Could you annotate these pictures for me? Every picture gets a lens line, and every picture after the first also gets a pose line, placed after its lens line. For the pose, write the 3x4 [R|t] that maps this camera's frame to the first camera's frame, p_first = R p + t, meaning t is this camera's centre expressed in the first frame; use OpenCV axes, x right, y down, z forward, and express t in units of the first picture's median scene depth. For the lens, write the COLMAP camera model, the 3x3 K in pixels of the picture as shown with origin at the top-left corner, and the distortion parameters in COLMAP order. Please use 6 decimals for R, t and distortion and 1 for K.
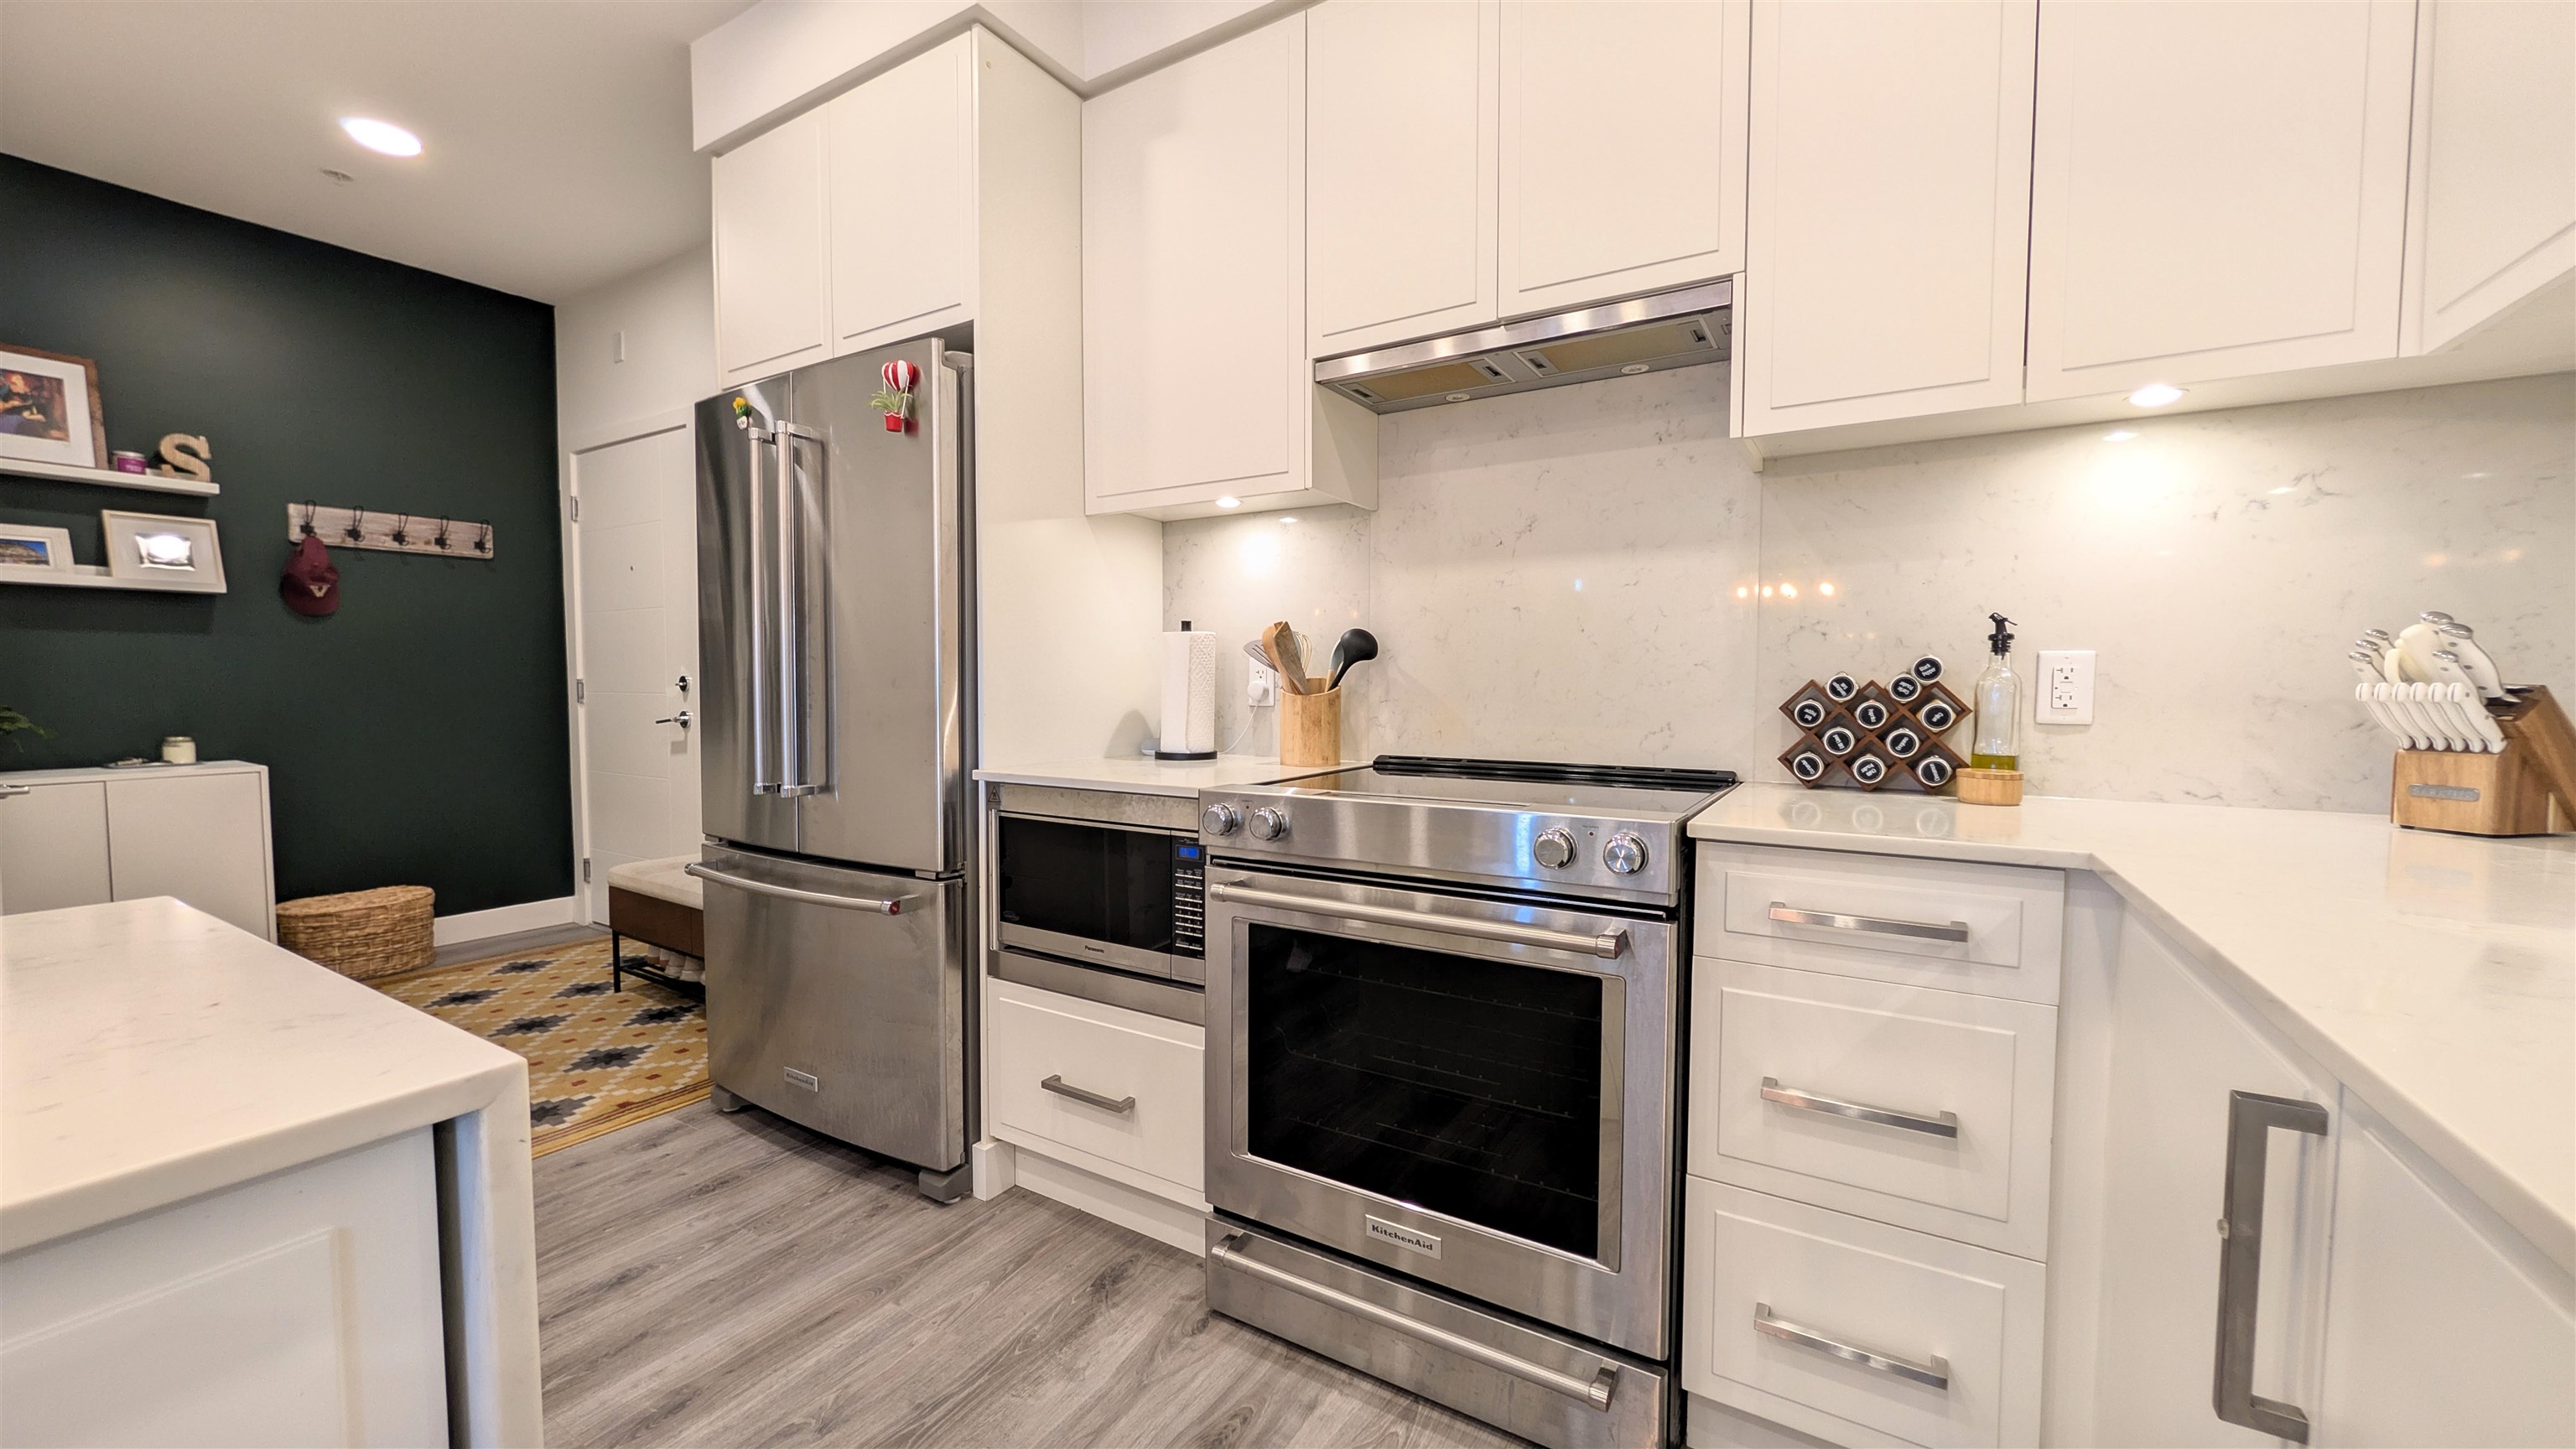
lens RADIAL K [[968.8, 0, 1288.9], [0, 968.8, 725.3], [0, 0, 1]] dist [-0.001552, -0.000188]
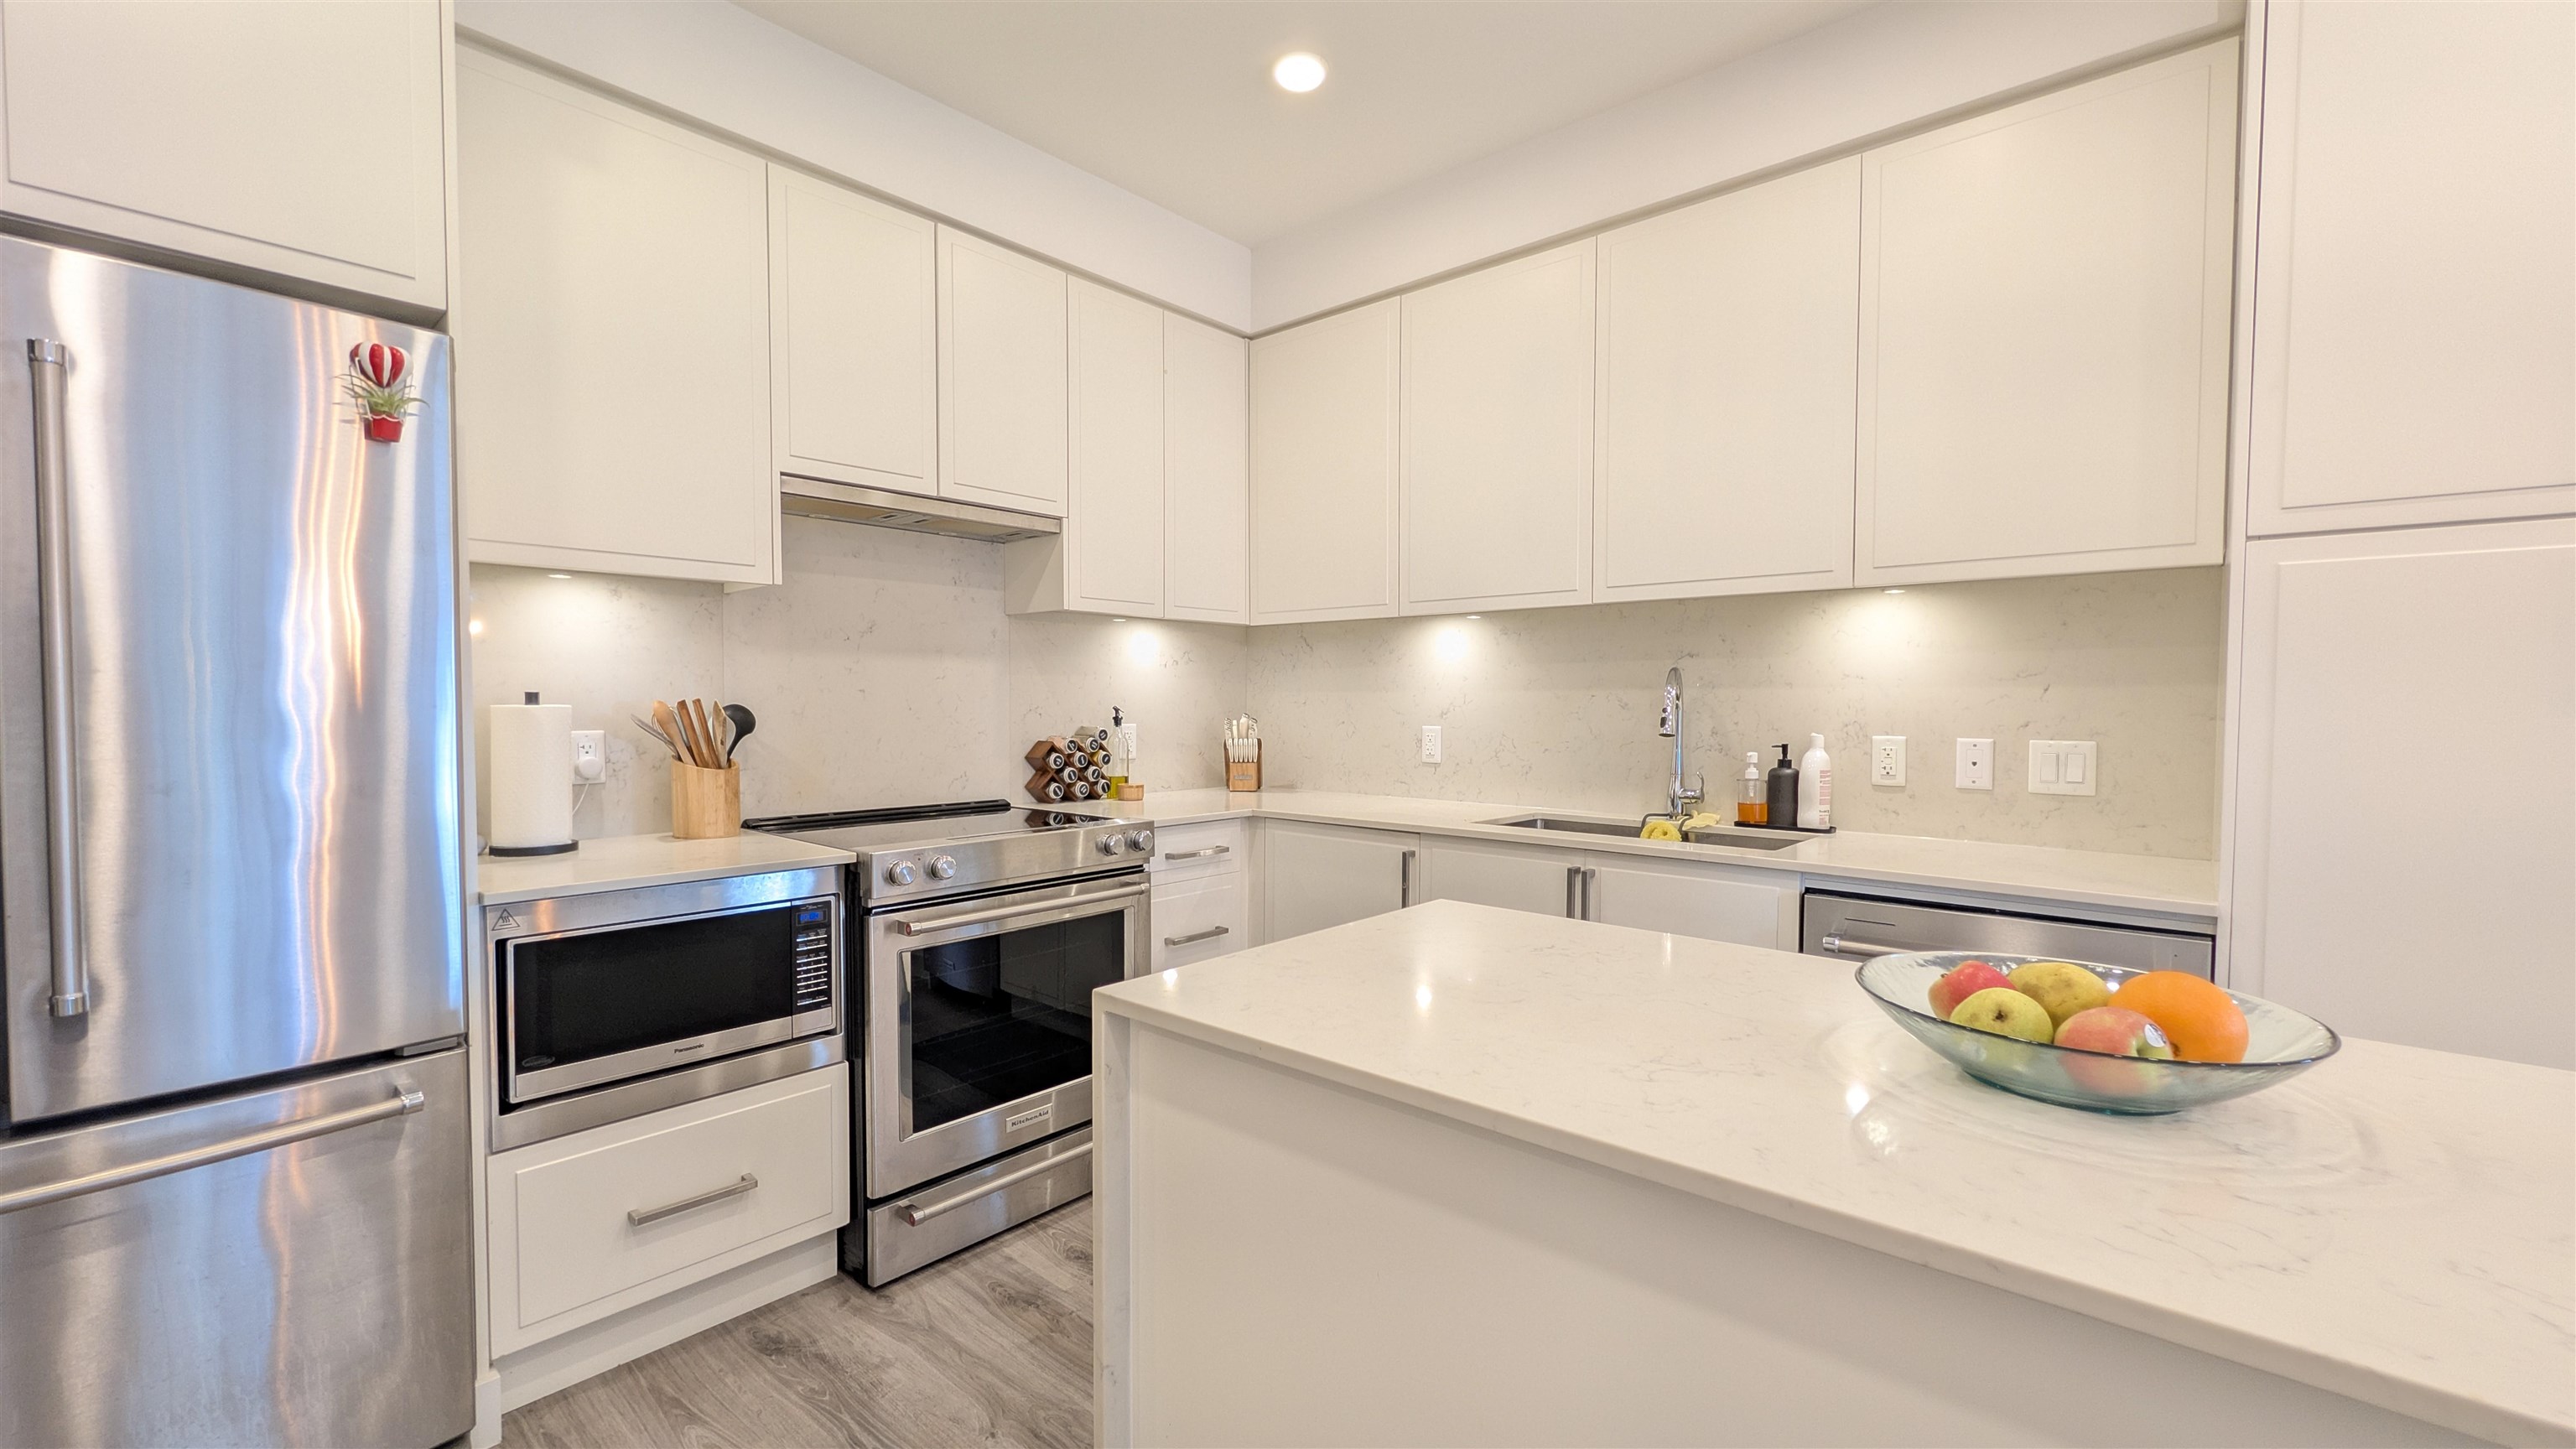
lens RADIAL K [[1026.2, 0, 1291.9], [0, 1026.2, 737.0], [0, 0, 1]] dist [-0.001781, -0.000012]
pose [[0.153933, -0.028153, 0.987680, -1.014429], [0.047822, 0.998635, 0.021012, -0.060497], [-0.986923, 0.043998, 0.155069, 0.232948]]
